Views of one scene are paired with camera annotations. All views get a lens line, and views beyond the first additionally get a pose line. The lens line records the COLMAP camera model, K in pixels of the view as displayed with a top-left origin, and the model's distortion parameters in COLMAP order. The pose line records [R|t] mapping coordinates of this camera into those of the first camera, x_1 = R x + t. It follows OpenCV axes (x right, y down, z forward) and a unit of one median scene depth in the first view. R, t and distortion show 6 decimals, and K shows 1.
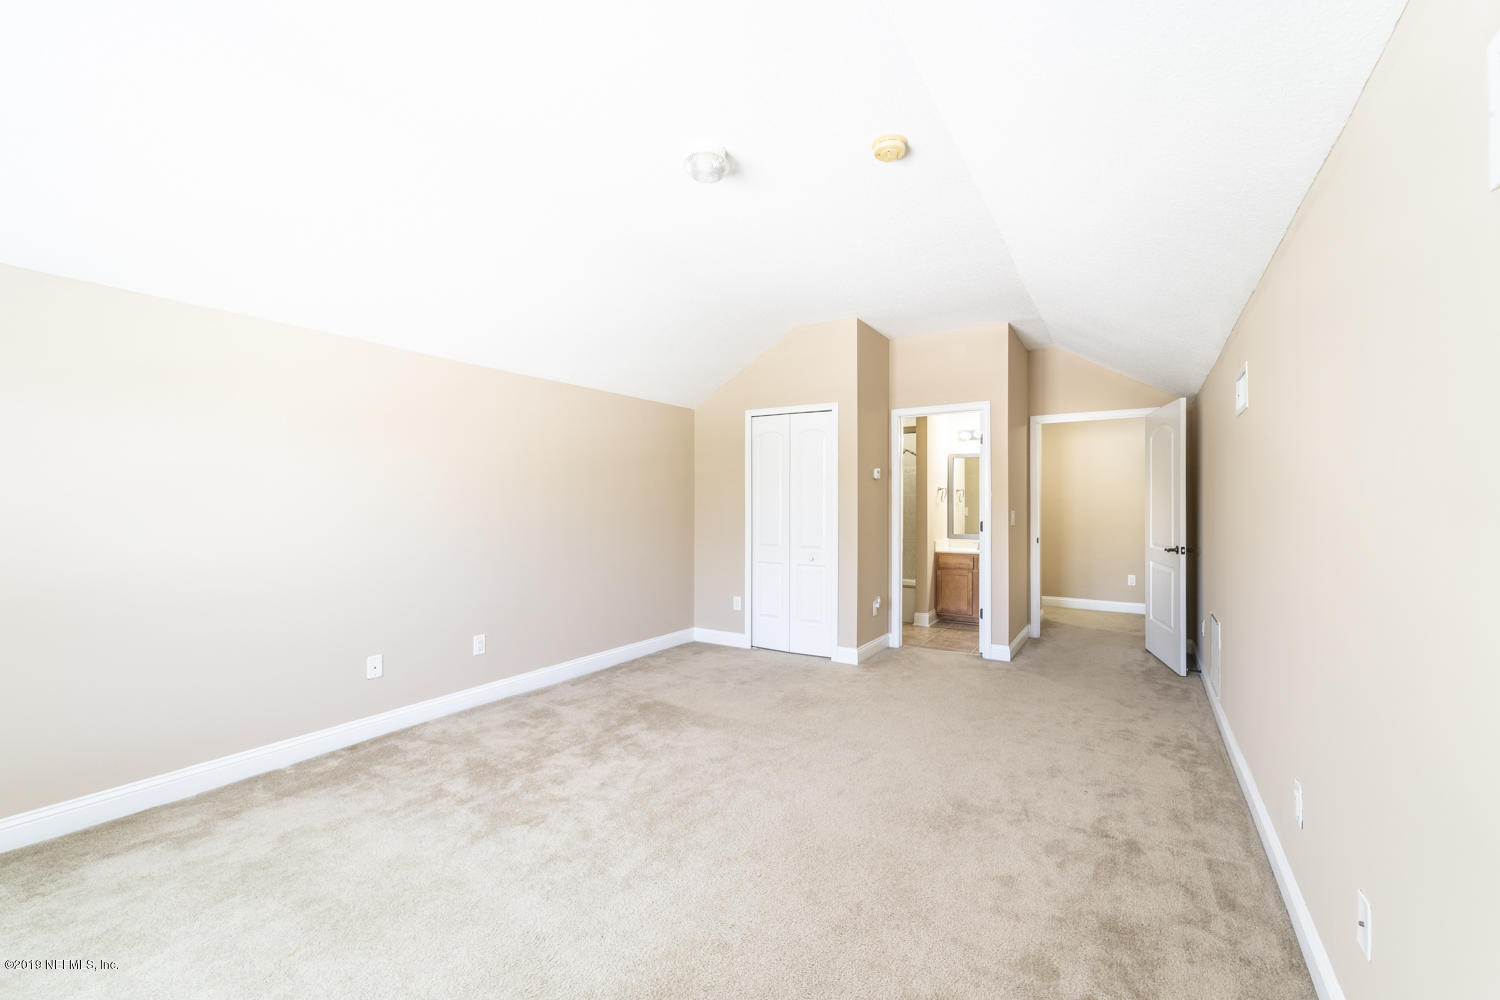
lens RADIAL K [[629.7, 0, 748.8], [0, 629.7, 500.9], [0, 0, 1]] dist [0.003570, -0.000088]
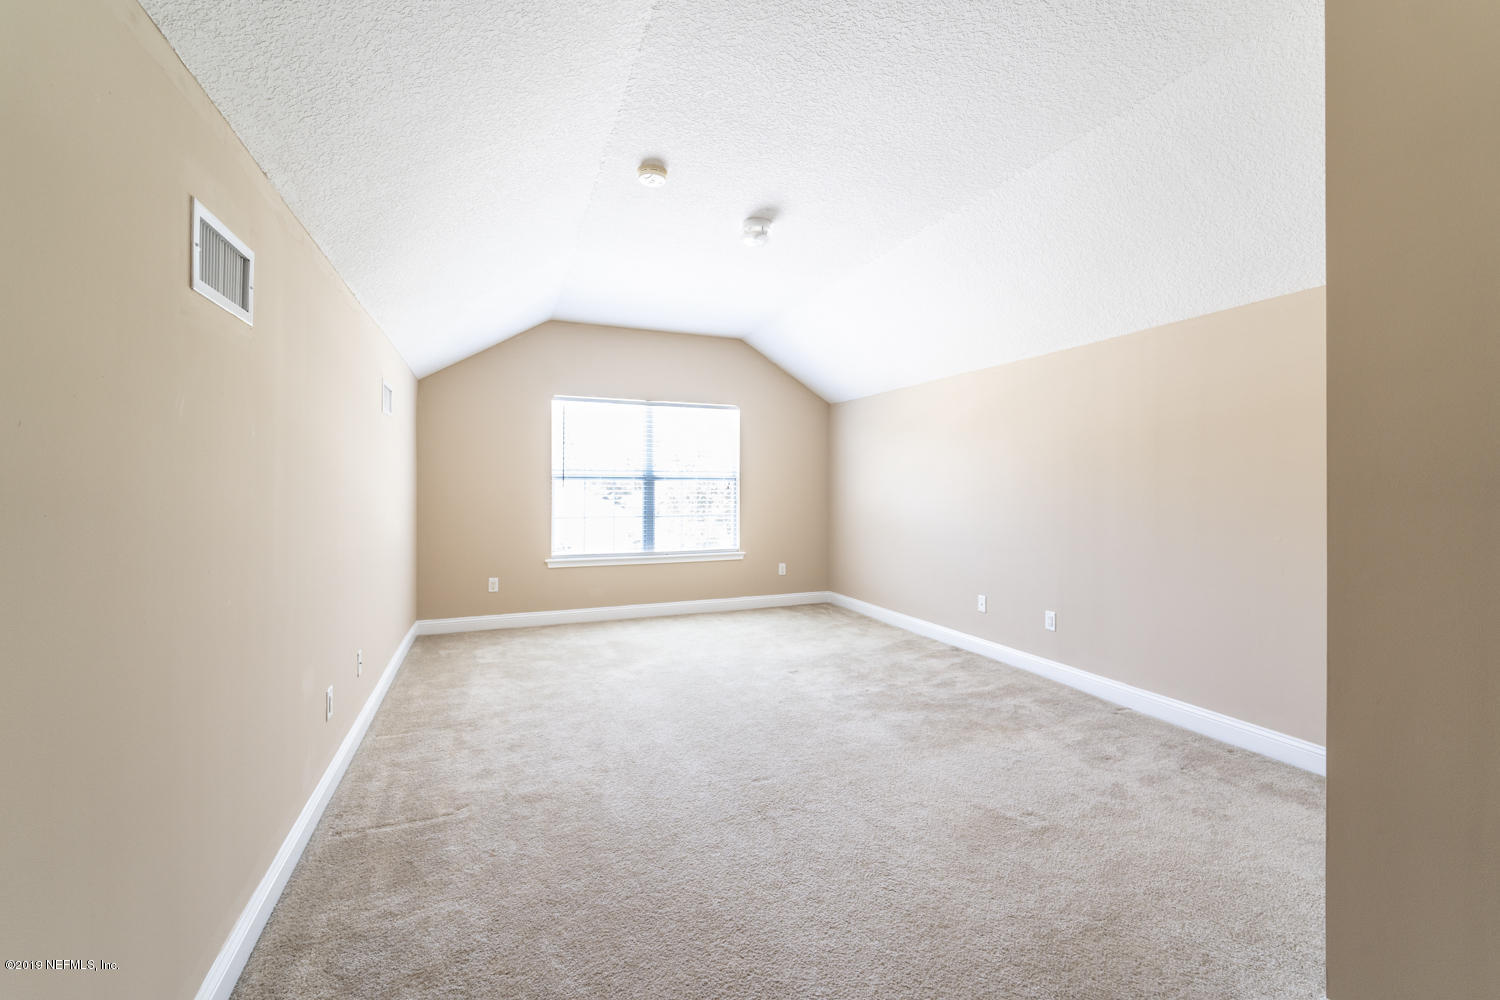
lens RADIAL K [[629.7, 0, 748.5], [0, 629.7, 493.3], [0, 0, 1]] dist [0.003570, -0.000088]
pose [[-0.595516, -0.002430, -0.803340, 0.650950], [-0.007729, 0.999966, 0.002705, 0.020682], [0.803306, 0.007820, -0.595515, 1.142749]]
